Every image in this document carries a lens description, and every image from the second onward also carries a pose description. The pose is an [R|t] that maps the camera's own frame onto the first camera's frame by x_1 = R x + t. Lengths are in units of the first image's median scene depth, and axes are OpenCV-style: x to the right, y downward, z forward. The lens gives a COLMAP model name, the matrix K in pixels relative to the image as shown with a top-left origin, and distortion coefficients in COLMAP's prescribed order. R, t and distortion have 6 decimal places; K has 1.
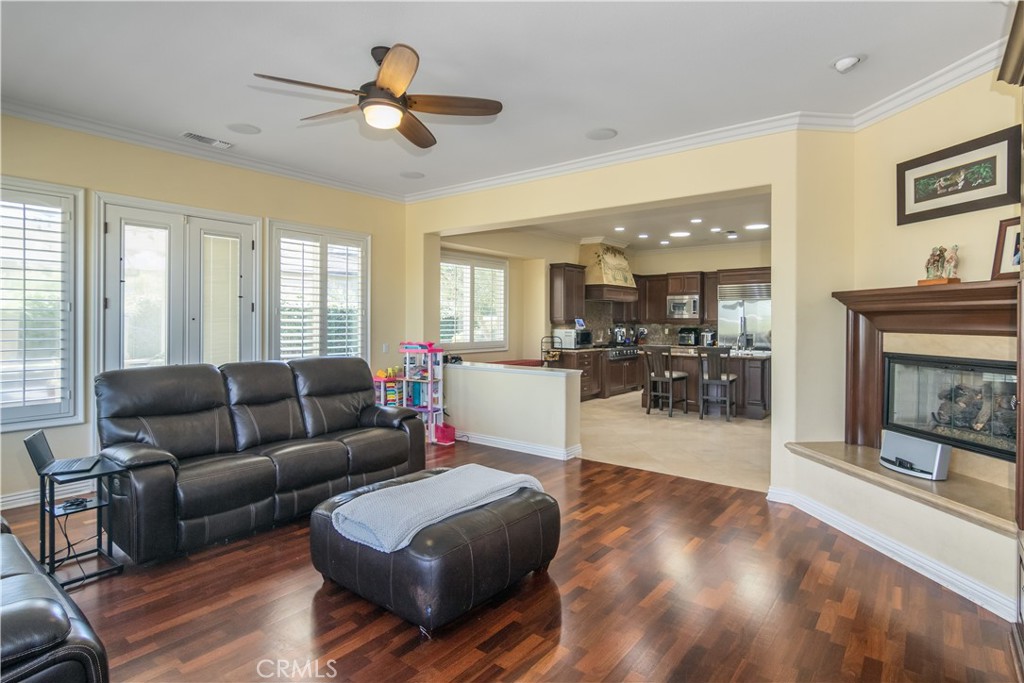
lens RADIAL K [[521.9, 0, 512.6], [0, 521.9, 327.9], [0, 0, 1]] dist [0.010590, 0.000150]
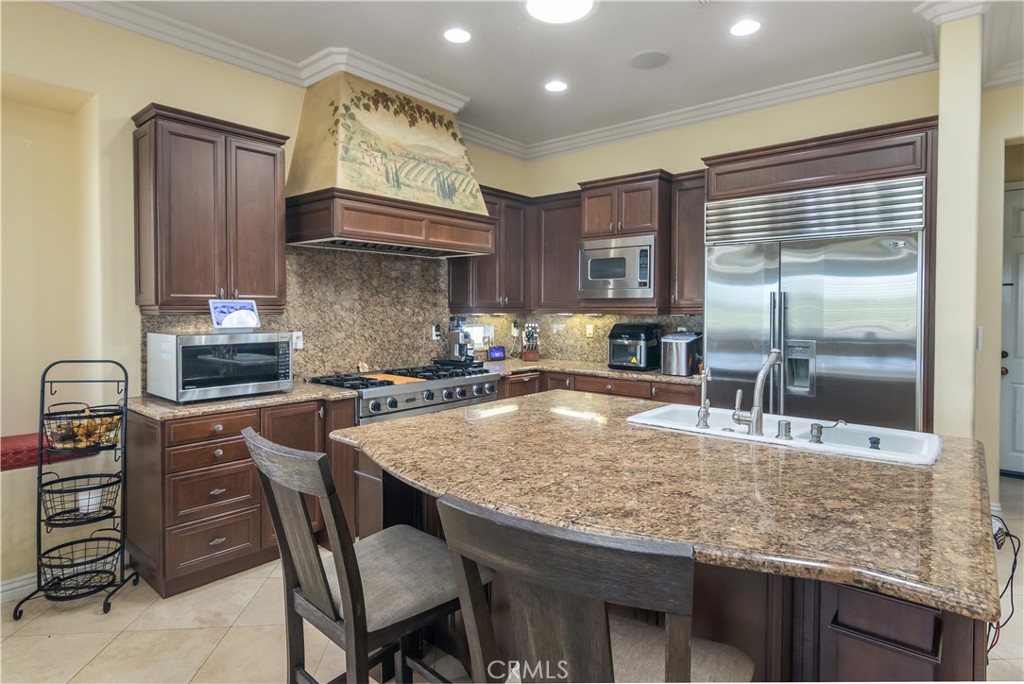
lens RADIAL K [[542.6, 0, 505.8], [0, 542.6, 327.1], [0, 0, 1]] dist [0.003552, 0.000339]
pose [[0.999100, -0.001063, -0.042414, 0.272103], [0.001867, 0.999819, 0.018918, -0.005523], [0.042386, -0.018980, 0.998921, 0.623343]]
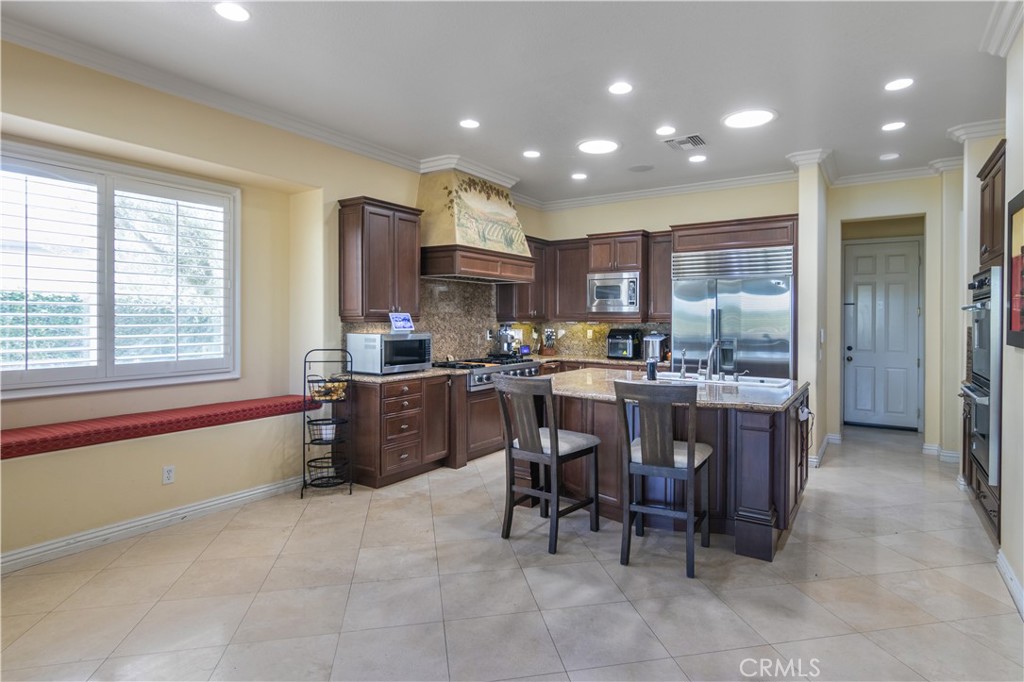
lens RADIAL K [[535.1, 0, 514.3], [0, 535.1, 335.1], [0, 0, 1]] dist [-0.001745, -0.000268]
pose [[0.996862, -0.003769, 0.079073, 0.176380], [0.002431, 0.999852, 0.017013, -0.003553], [-0.079126, -0.016767, 0.996724, 0.433979]]
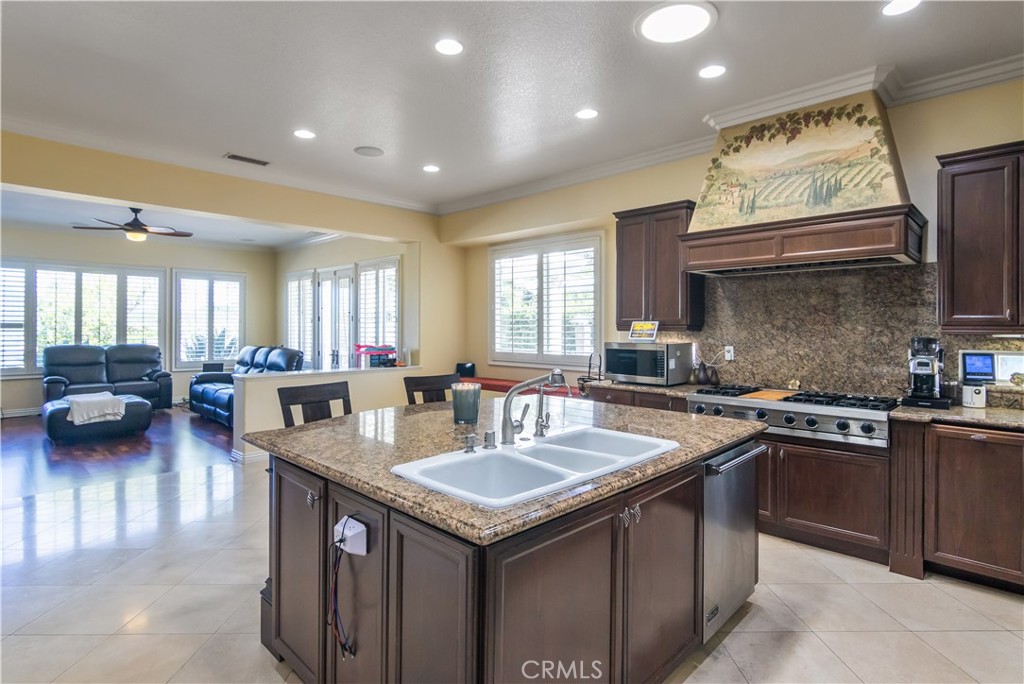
lens RADIAL K [[521.9, 0, 512.6], [0, 521.9, 328.4], [0, 0, 1]] dist [0.010590, 0.000150]
pose [[-0.085516, -0.002381, -0.996334, 0.553136], [-0.015857, 0.999874, -0.001028, -0.007132], [0.996211, 0.015711, -0.085543, 0.836484]]
